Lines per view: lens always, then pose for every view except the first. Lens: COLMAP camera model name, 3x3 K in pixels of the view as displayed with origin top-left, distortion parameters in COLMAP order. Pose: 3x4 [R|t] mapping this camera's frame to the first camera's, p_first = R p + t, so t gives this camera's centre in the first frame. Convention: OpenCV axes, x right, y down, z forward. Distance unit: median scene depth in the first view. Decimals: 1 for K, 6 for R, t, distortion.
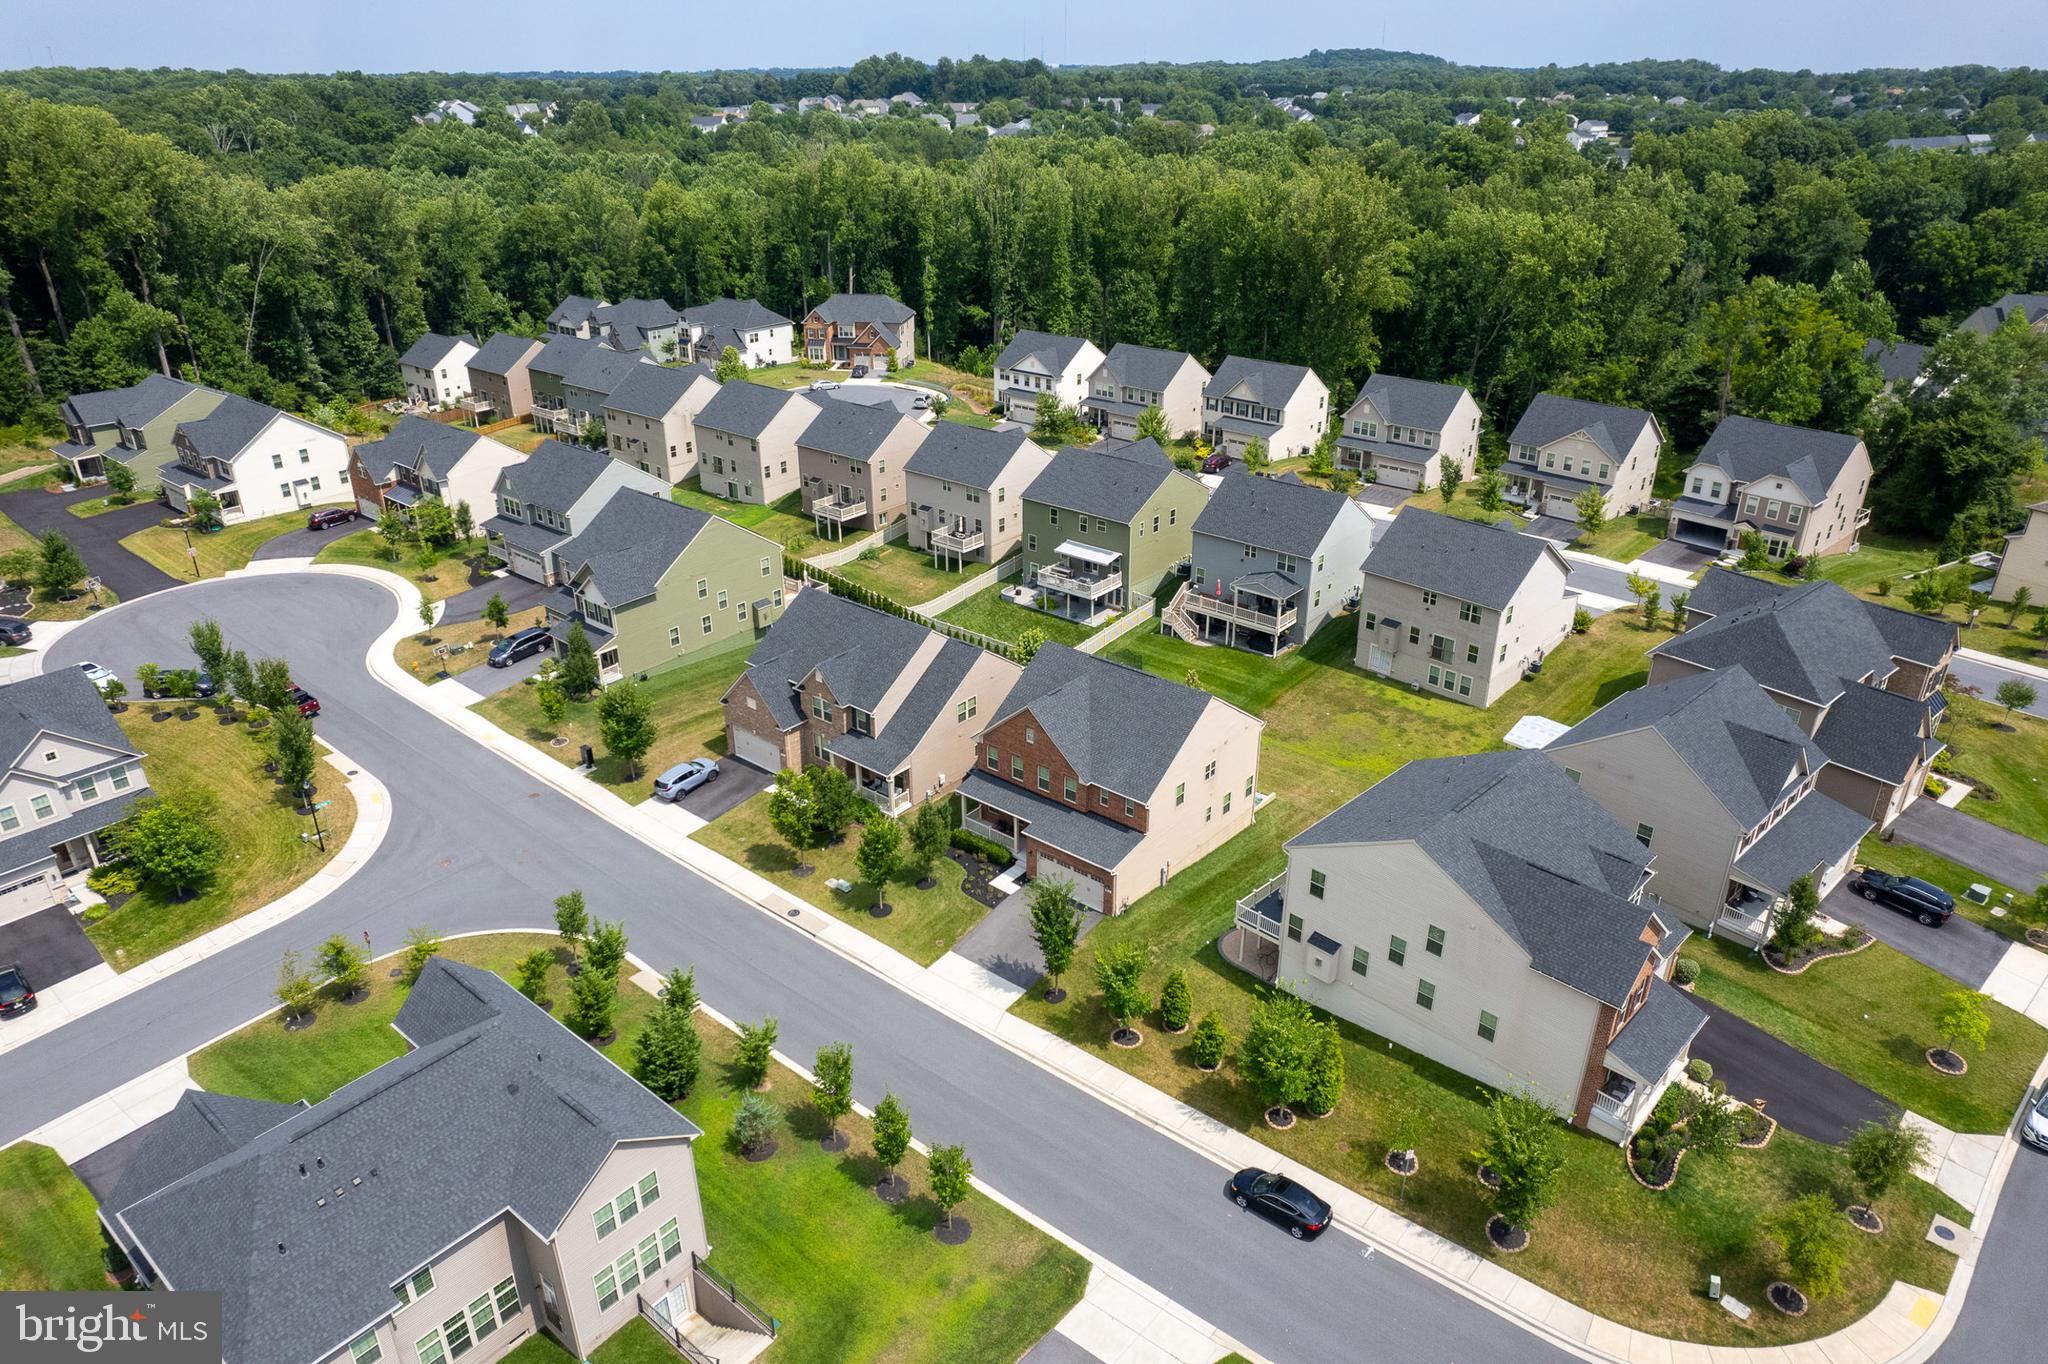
lens RADIAL K [[1312.3, 0, 1025.1], [0, 1312.3, 687.9], [0, 0, 1]] dist [-0.073302, 0.061622]
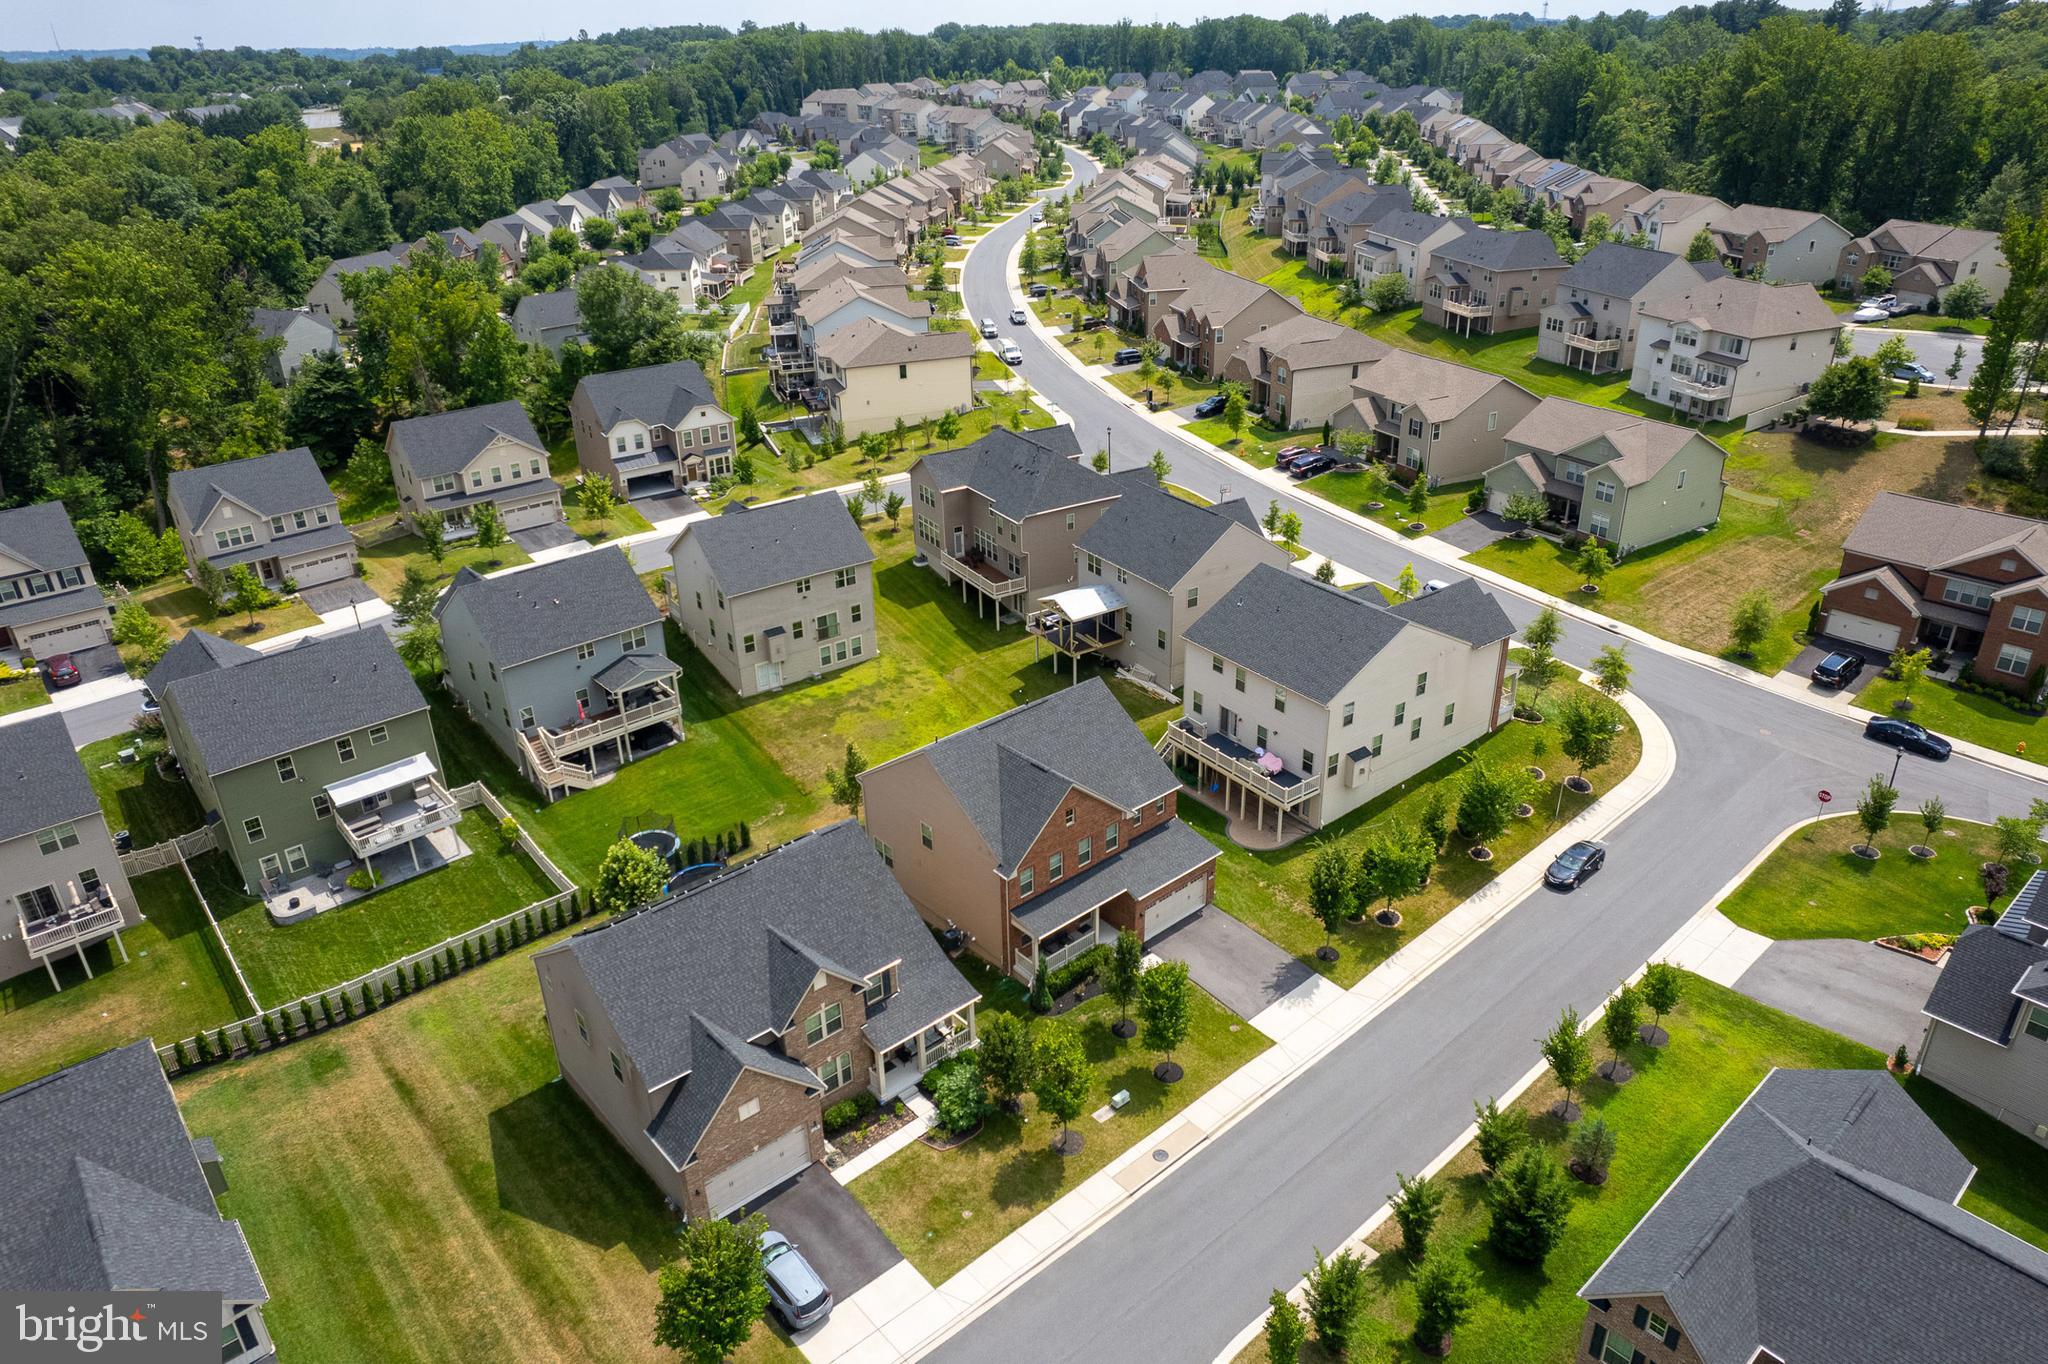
lens RADIAL K [[1312.3, 0, 1034.5], [0, 1312.3, 721.1], [0, 0, 1]] dist [-0.073302, 0.061622]
pose [[0.153923, -0.467647, 0.870410, -0.636203], [0.444493, 0.819513, 0.361697, -0.298276], [-0.882459, 0.331218, 0.334007, 0.632877]]
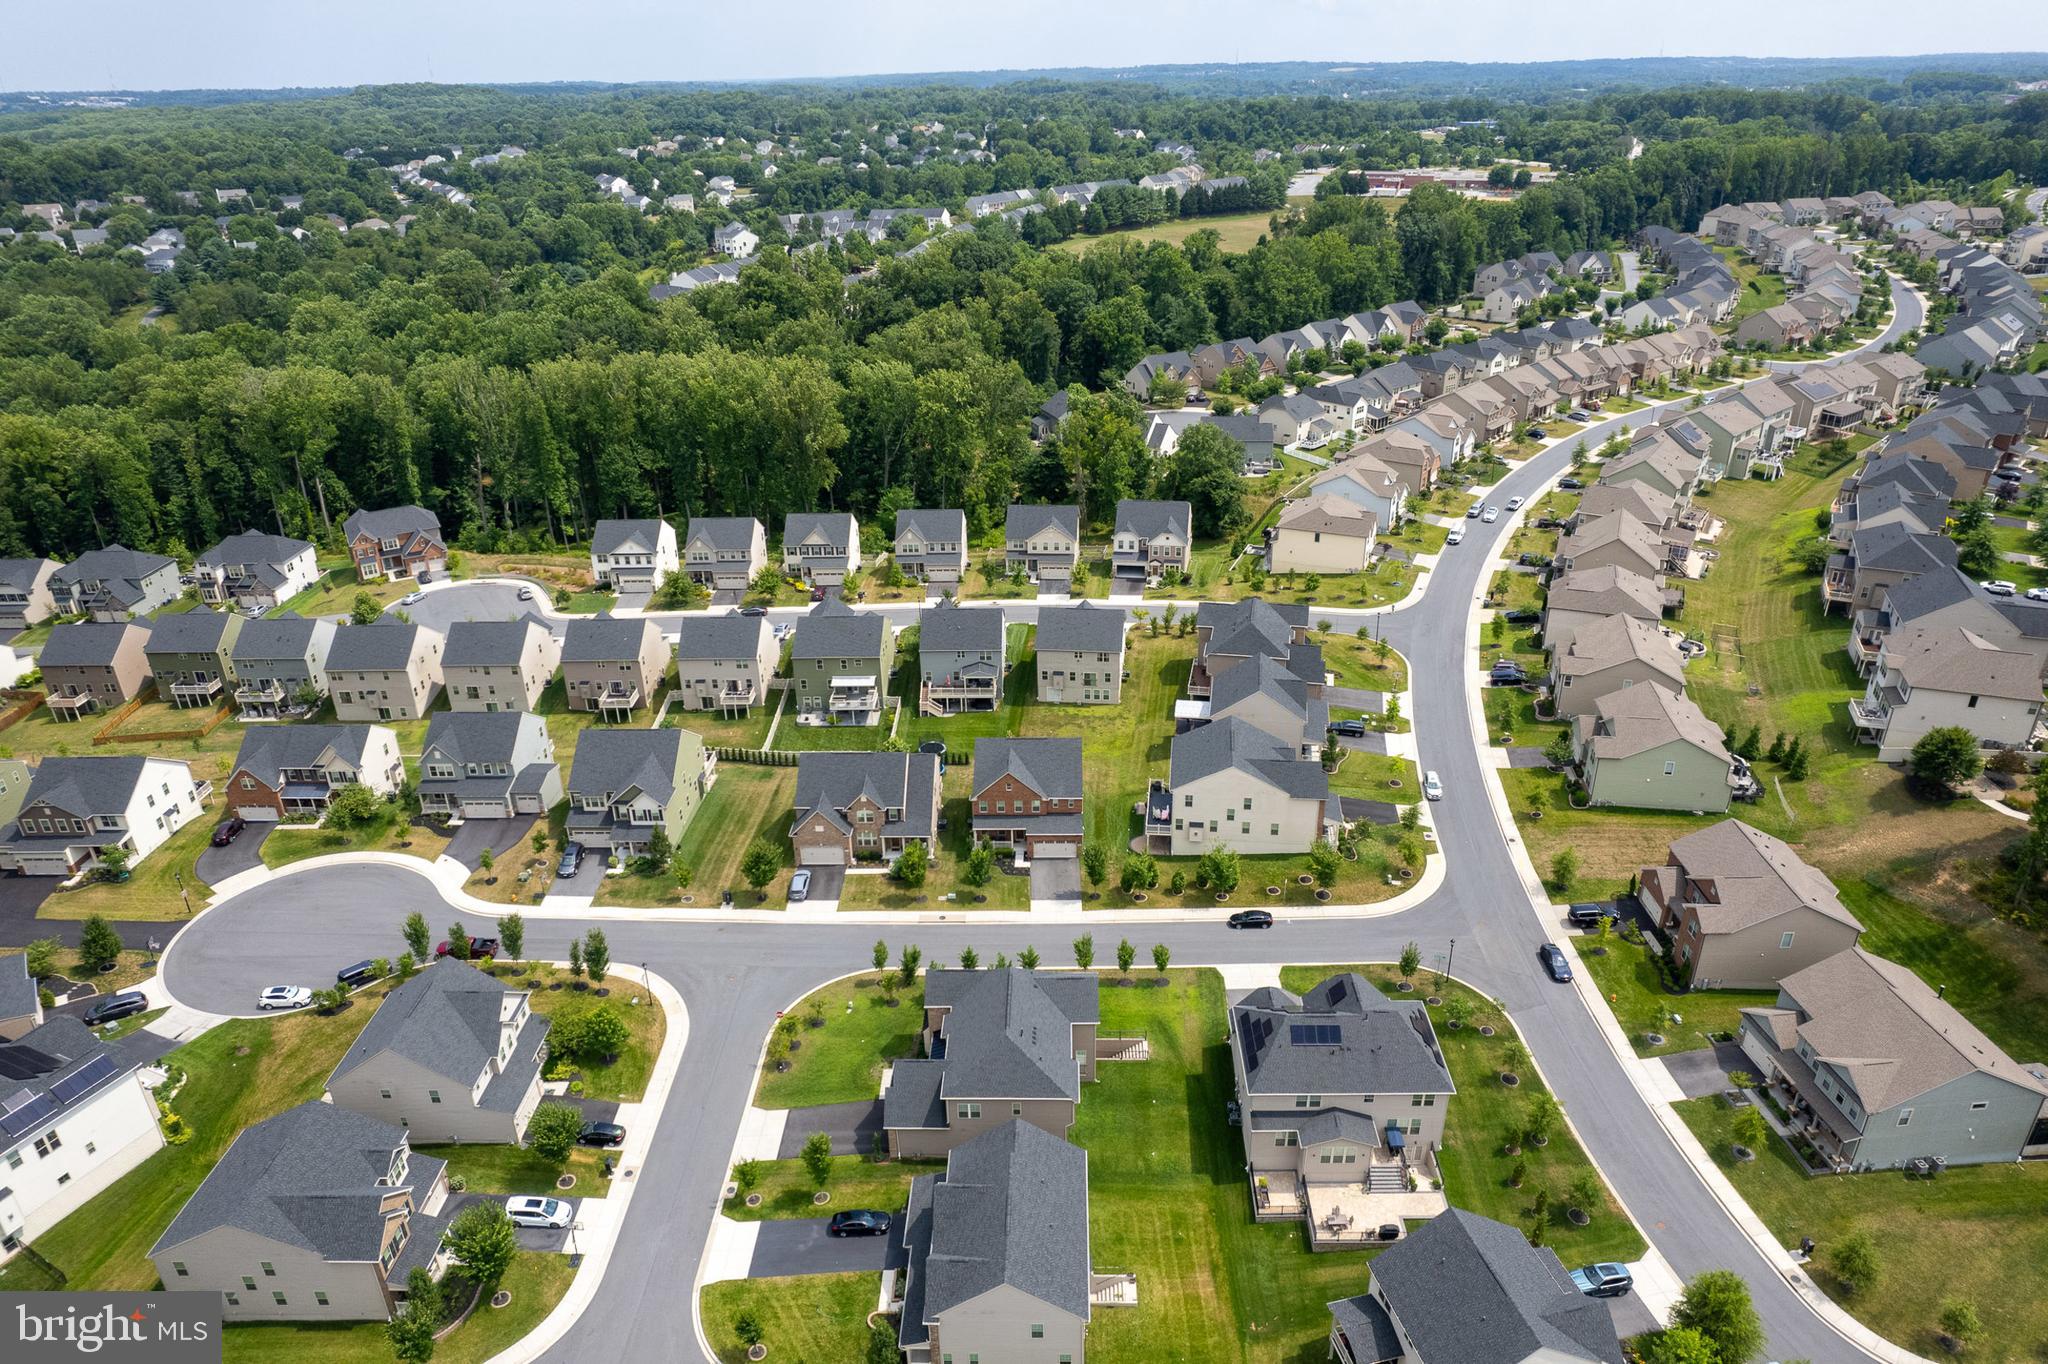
lens RADIAL K [[1312.3, 0, 1035.5], [0, 1312.3, 691.4], [0, 0, 1]] dist [-0.073302, 0.061622]
pose [[0.782972, -0.283888, 0.553500, -0.880794], [0.283507, 0.954859, 0.088699, -0.228698], [-0.553695, 0.087472, 0.828113, -0.559155]]
